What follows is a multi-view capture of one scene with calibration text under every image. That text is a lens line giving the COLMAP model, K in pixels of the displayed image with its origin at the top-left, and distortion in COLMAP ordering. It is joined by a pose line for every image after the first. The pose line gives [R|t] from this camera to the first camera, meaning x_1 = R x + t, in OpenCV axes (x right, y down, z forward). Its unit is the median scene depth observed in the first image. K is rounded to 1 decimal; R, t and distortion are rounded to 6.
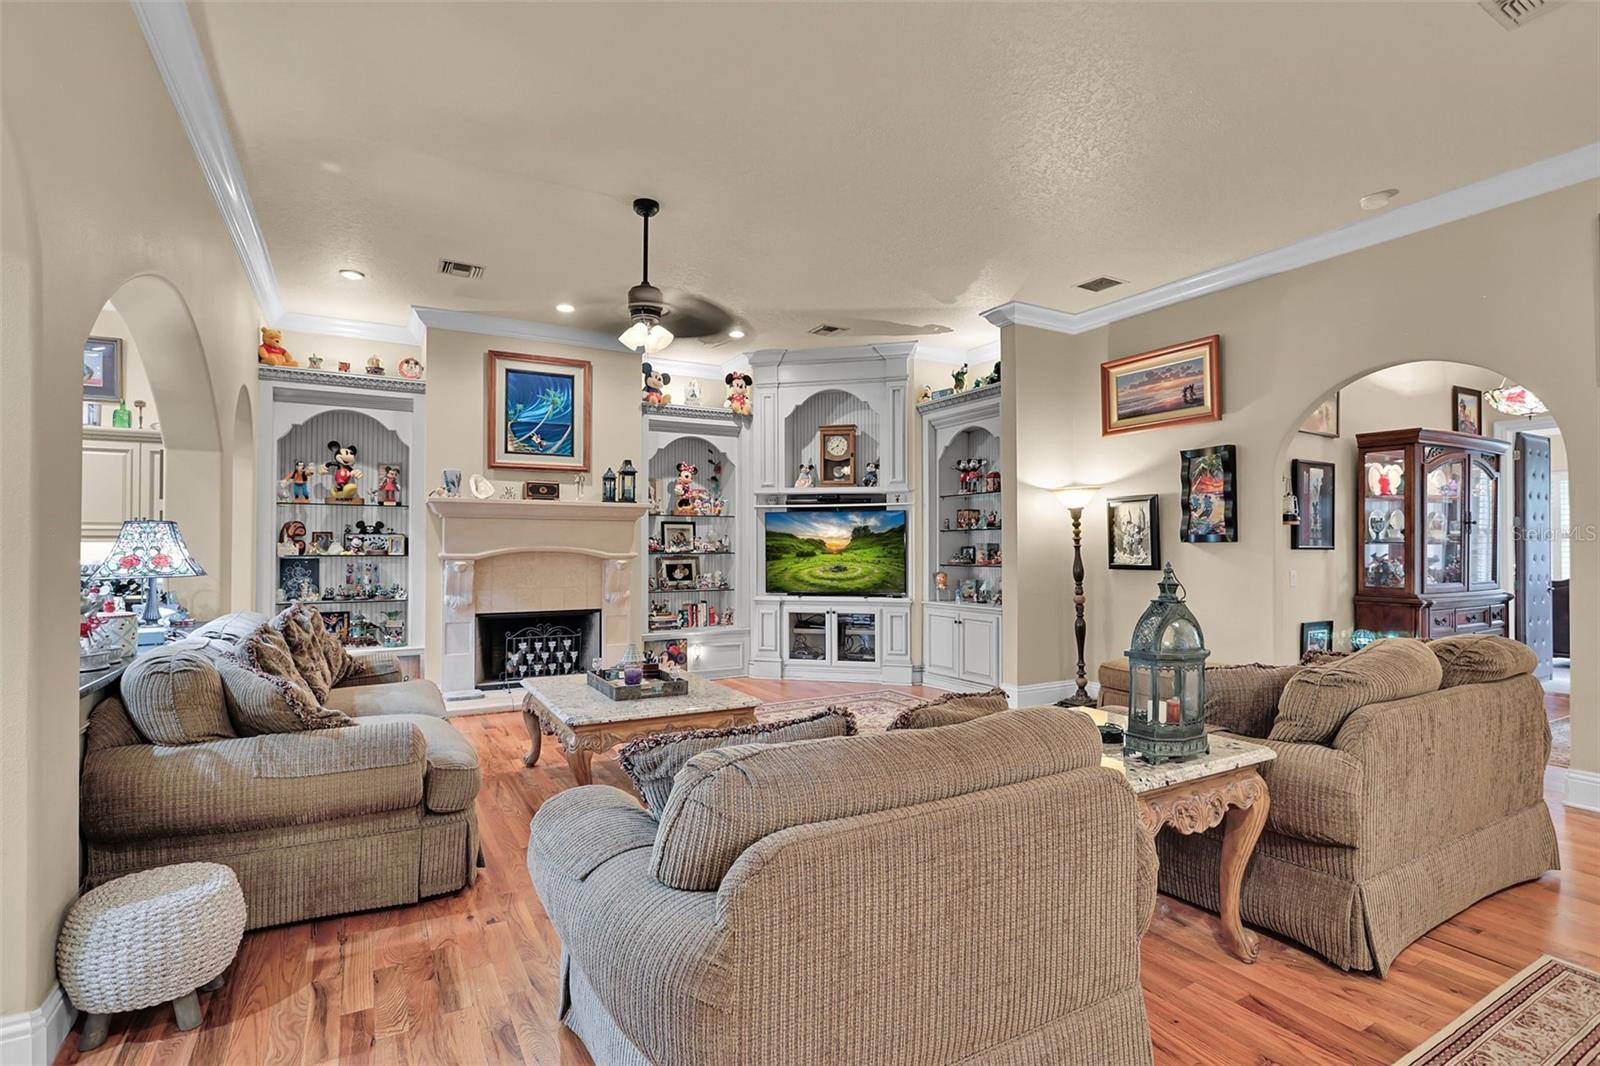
lens RADIAL K [[752.8, 0, 794.1], [0, 752.8, 538.9], [0, 0, 1]] dist [-0.014114, 0.000494]
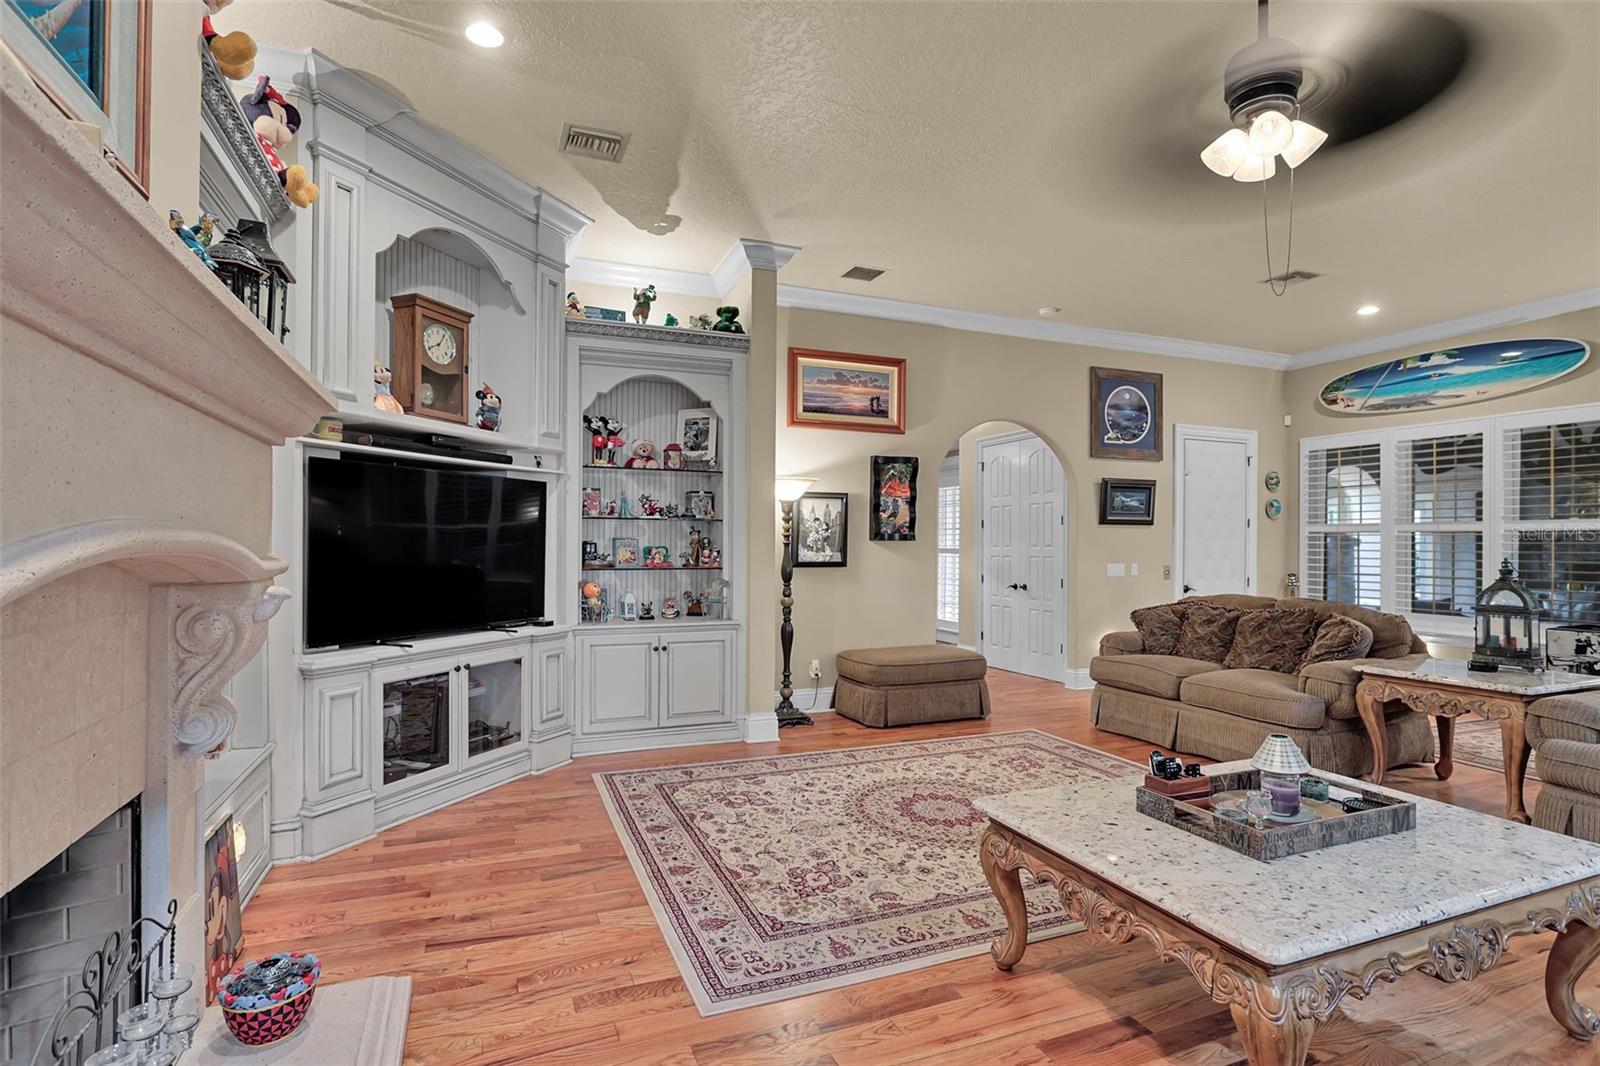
lens RADIAL K [[752.8, 0, 794.1], [0, 752.8, 538.9], [0, 0, 1]] dist [-0.014114, 0.000494]
pose [[0.161165, 0.007970, 0.986895, -0.538990], [-0.020352, 0.999782, -0.004750, 0.009482], [-0.986718, -0.019320, 0.161292, 0.887101]]
